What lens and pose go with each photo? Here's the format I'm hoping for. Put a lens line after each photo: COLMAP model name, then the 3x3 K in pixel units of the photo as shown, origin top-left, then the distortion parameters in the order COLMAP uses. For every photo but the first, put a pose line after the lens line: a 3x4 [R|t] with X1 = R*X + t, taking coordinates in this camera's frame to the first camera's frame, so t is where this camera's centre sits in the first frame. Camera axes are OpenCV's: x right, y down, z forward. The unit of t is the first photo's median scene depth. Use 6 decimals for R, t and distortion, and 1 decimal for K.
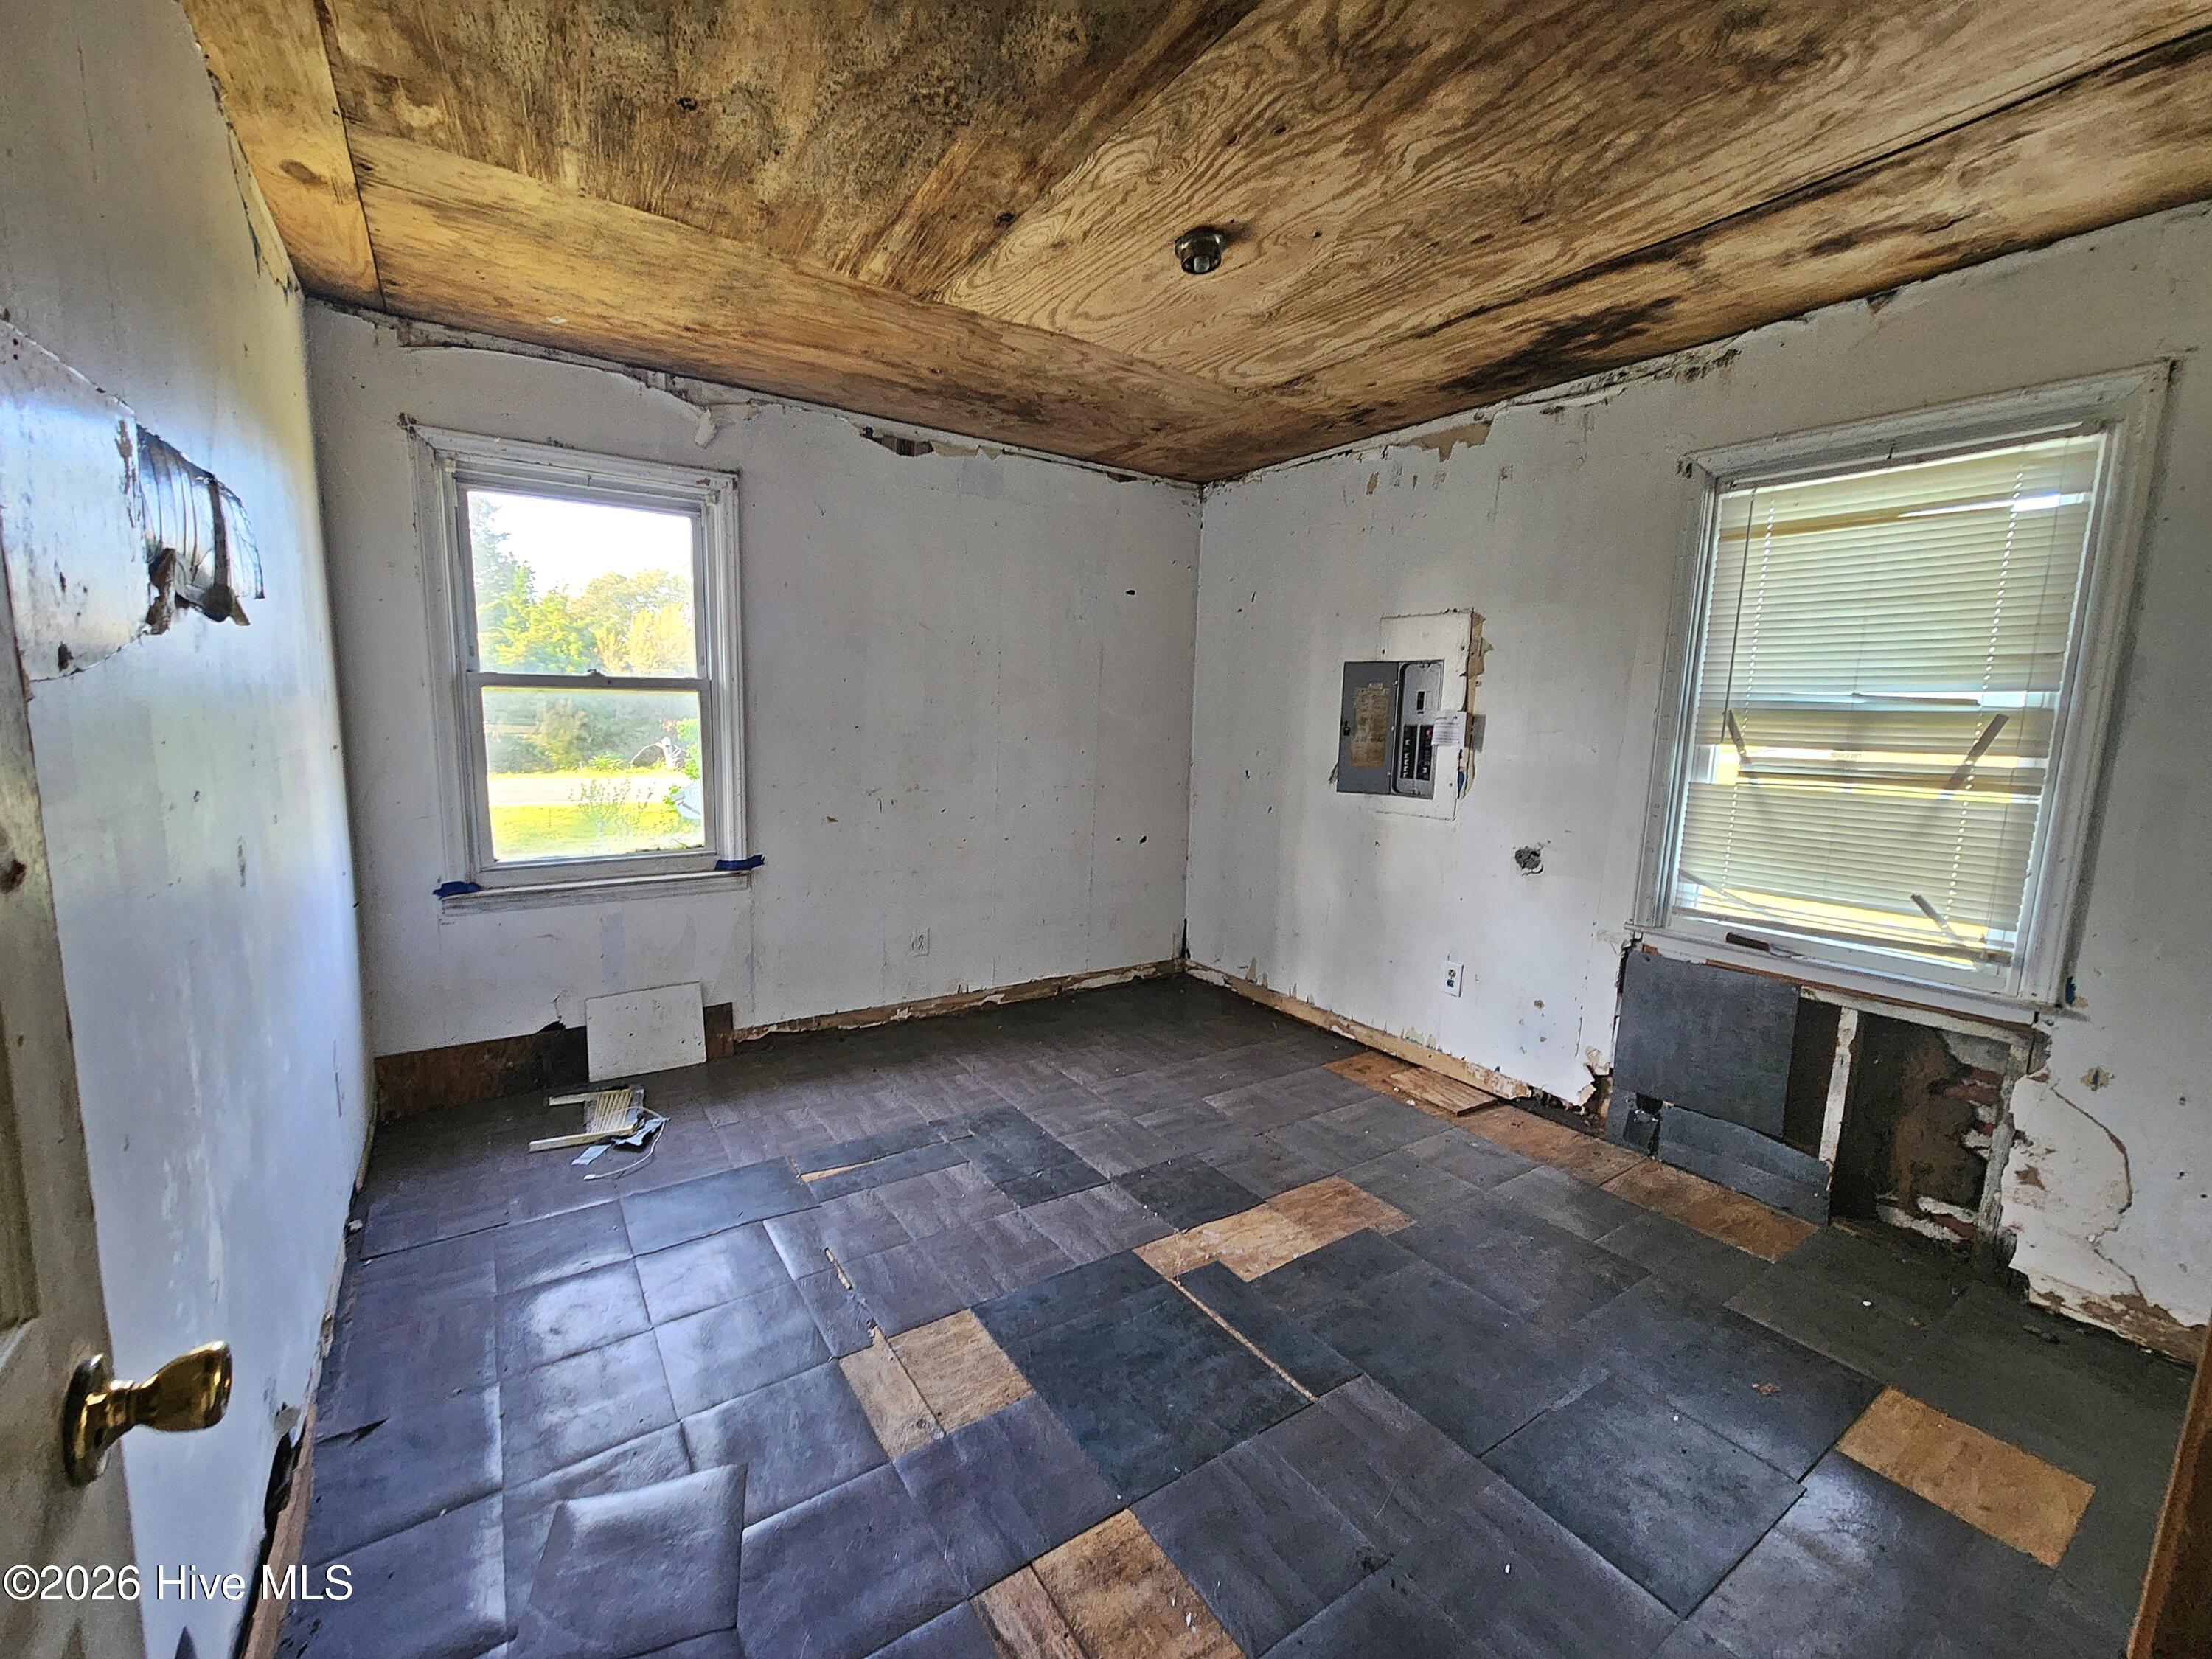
lens RADIAL K [[909.1, 0, 1058.2], [0, 909.1, 827.5], [0, 0, 1]] dist [0.007564, -0.004092]
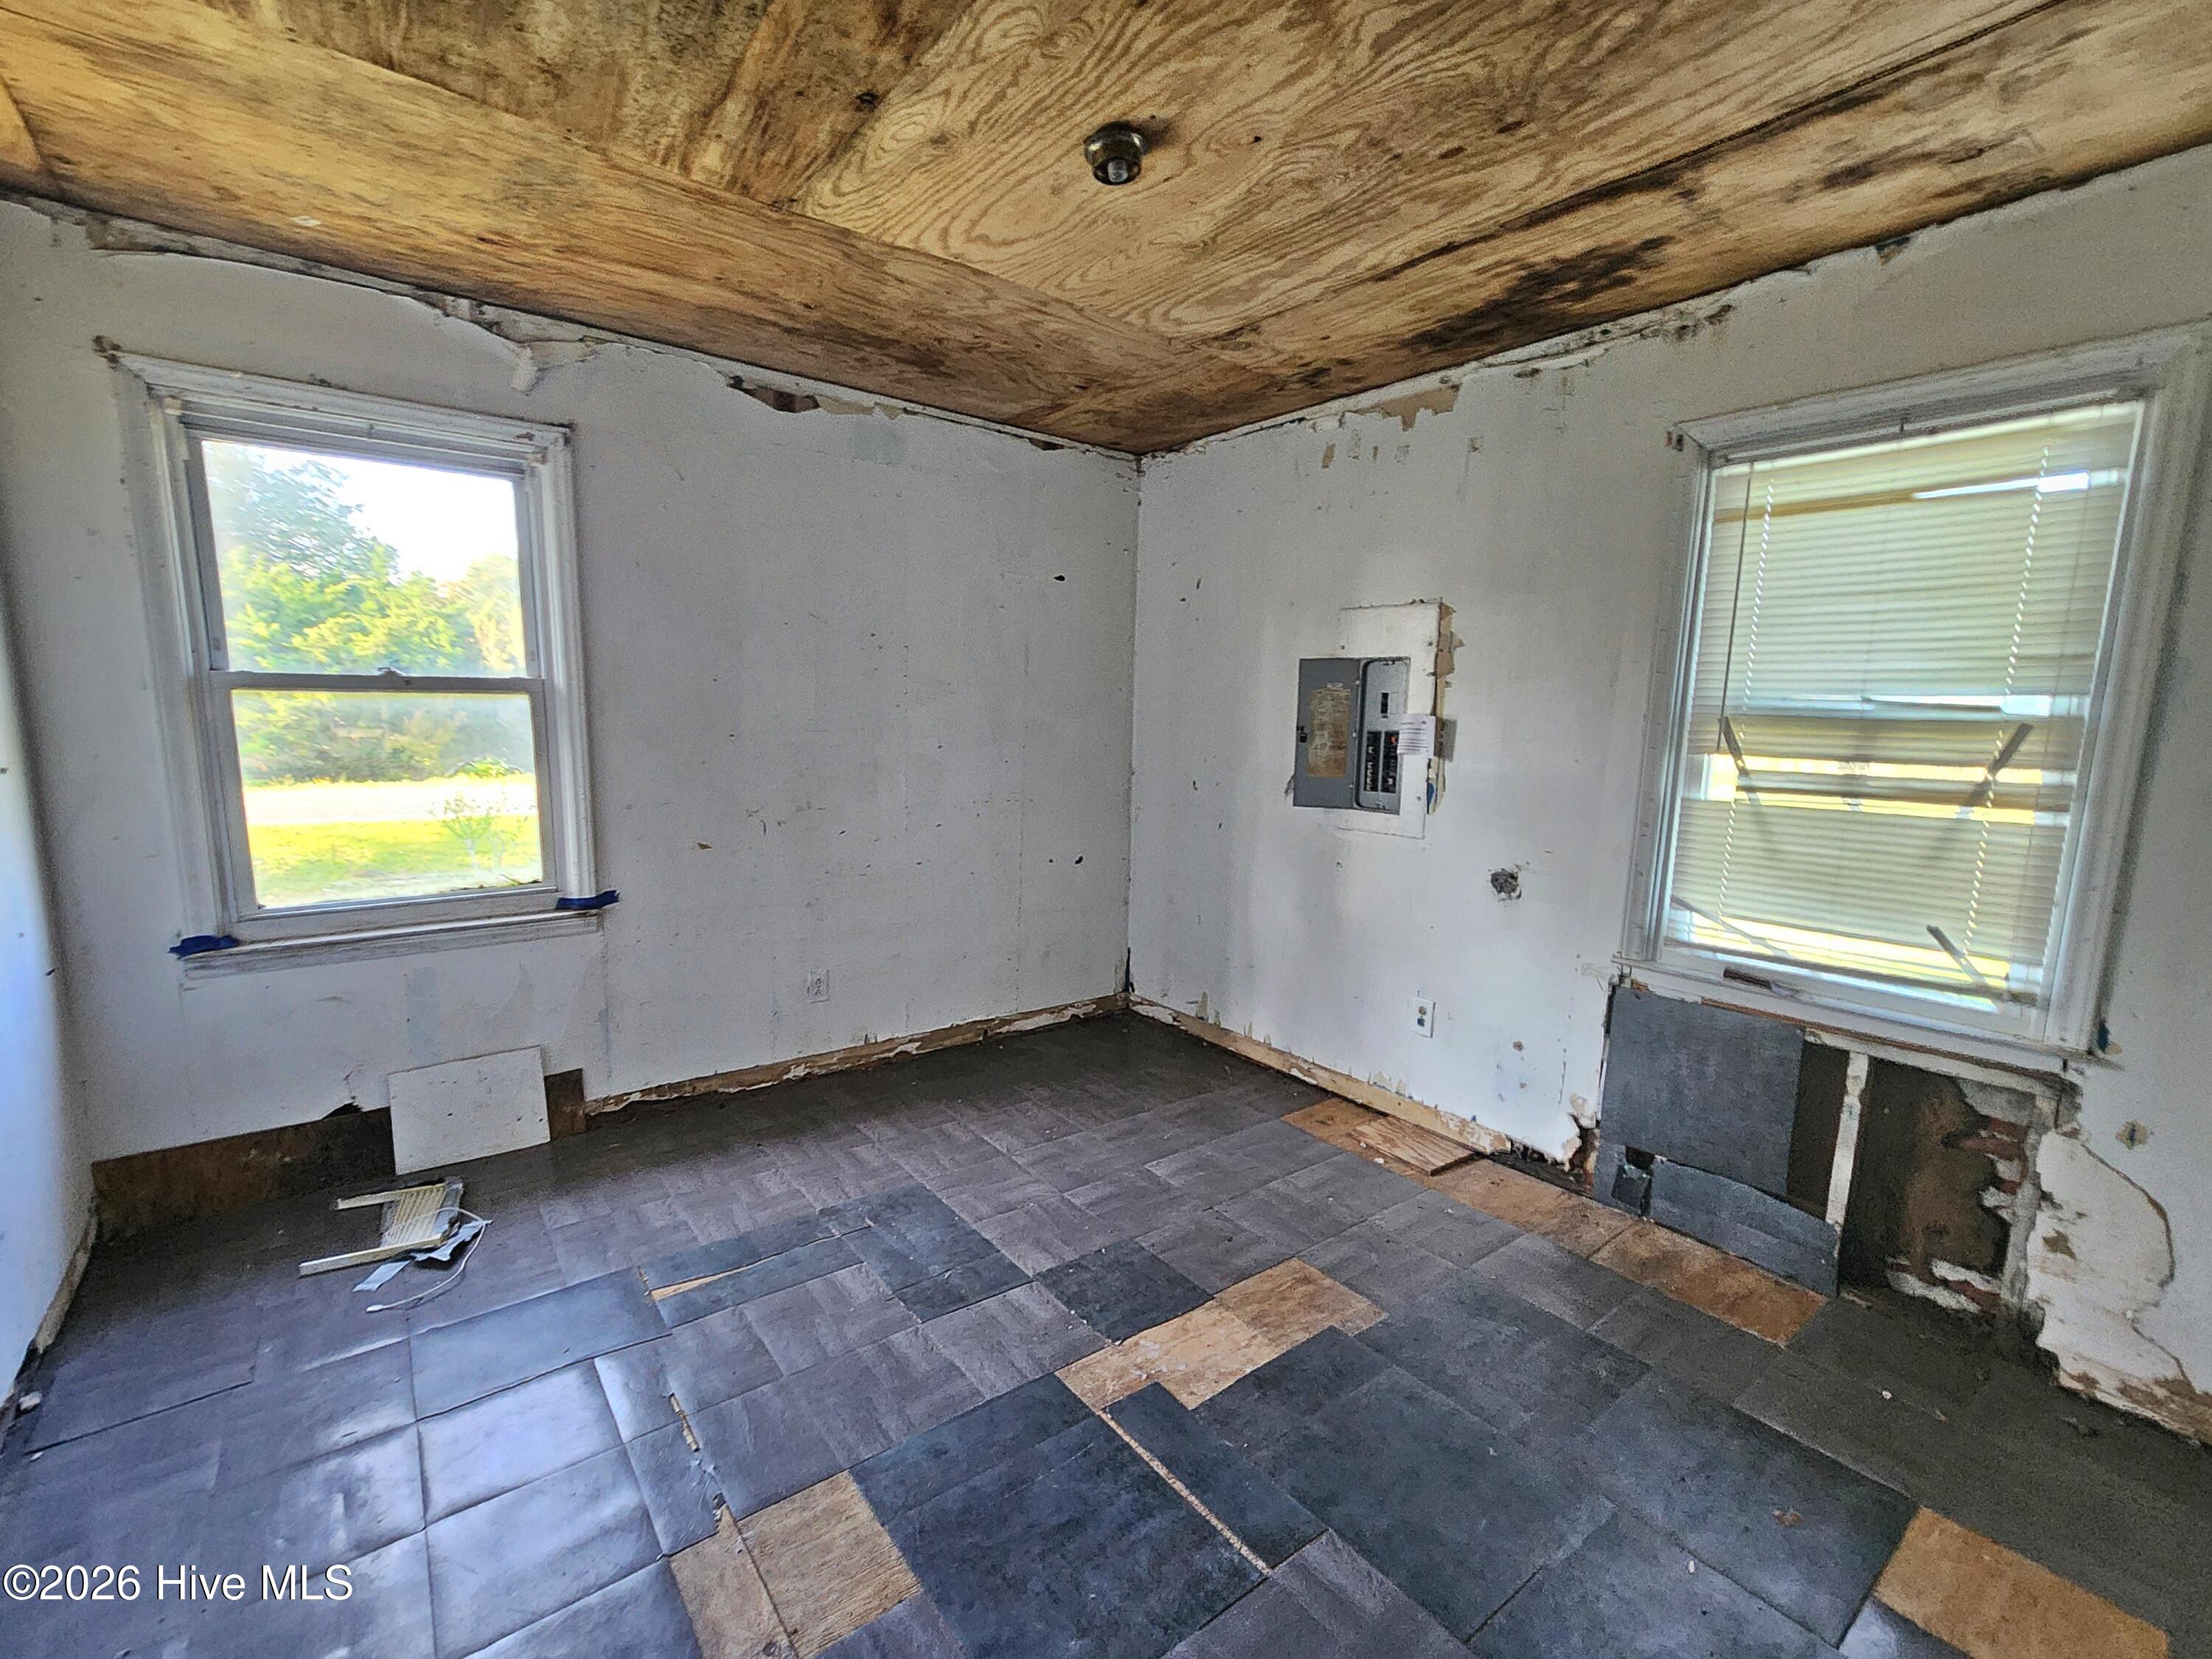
lens RADIAL K [[917.1, 0, 1102.9], [0, 917.1, 821.9], [0, 0, 1]] dist [0.001692, -0.000496]
pose [[0.996525, -0.013206, 0.082246, 0.063133], [0.012888, 0.999907, 0.004396, -0.038886], [-0.082297, -0.003320, 0.996602, 0.167556]]
